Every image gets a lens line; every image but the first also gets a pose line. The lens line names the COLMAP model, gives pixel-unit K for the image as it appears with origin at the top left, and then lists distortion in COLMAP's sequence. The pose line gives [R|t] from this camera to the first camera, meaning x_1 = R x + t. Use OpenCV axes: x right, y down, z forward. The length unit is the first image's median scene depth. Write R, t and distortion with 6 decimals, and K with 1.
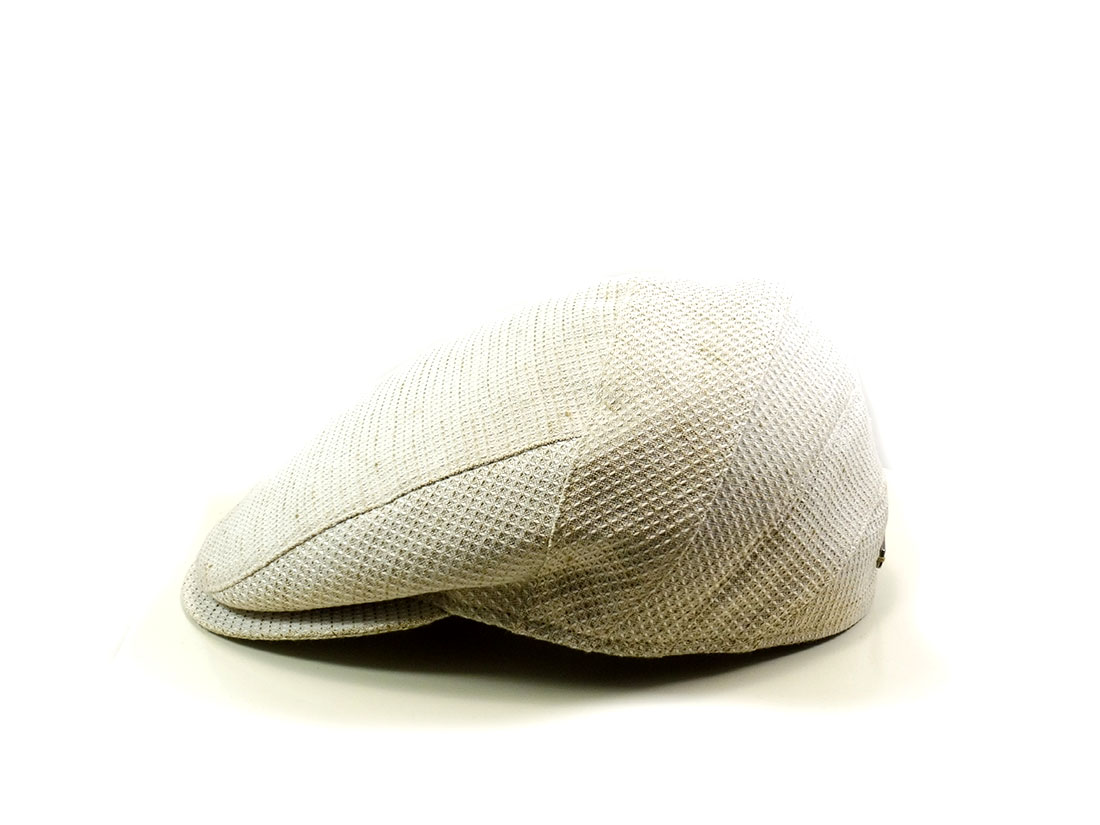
lens RADIAL K [[2888.6, 0, 550.0], [0, 2888.6, 412.5], [0, 0, 1]] dist [0.953400, -45.757293]
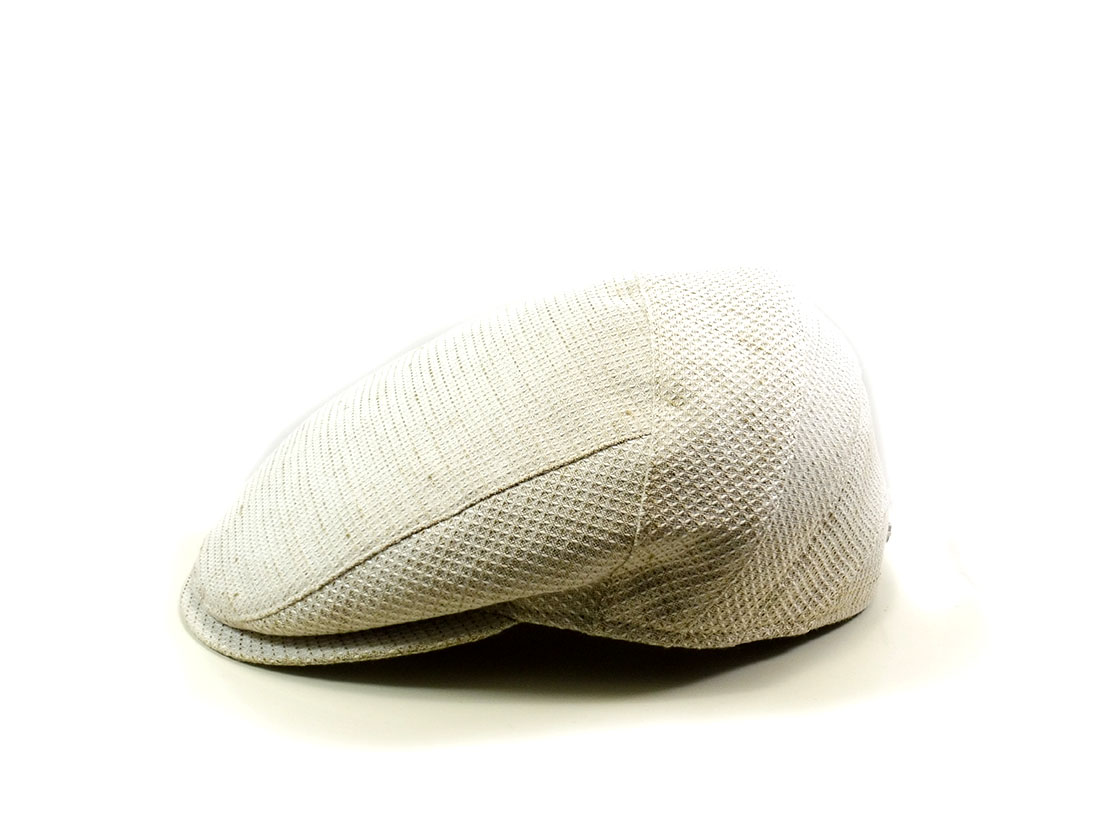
lens RADIAL K [[2888.6, 0, 550.0], [0, 2888.6, 412.5], [0, 0, 1]] dist [0.953400, -45.757293]
pose [[0.968175, -0.067819, 0.240910, -0.262624], [0.067077, 0.997684, 0.011290, -0.012711], [-0.241118, 0.005229, 0.970482, 0.033030]]
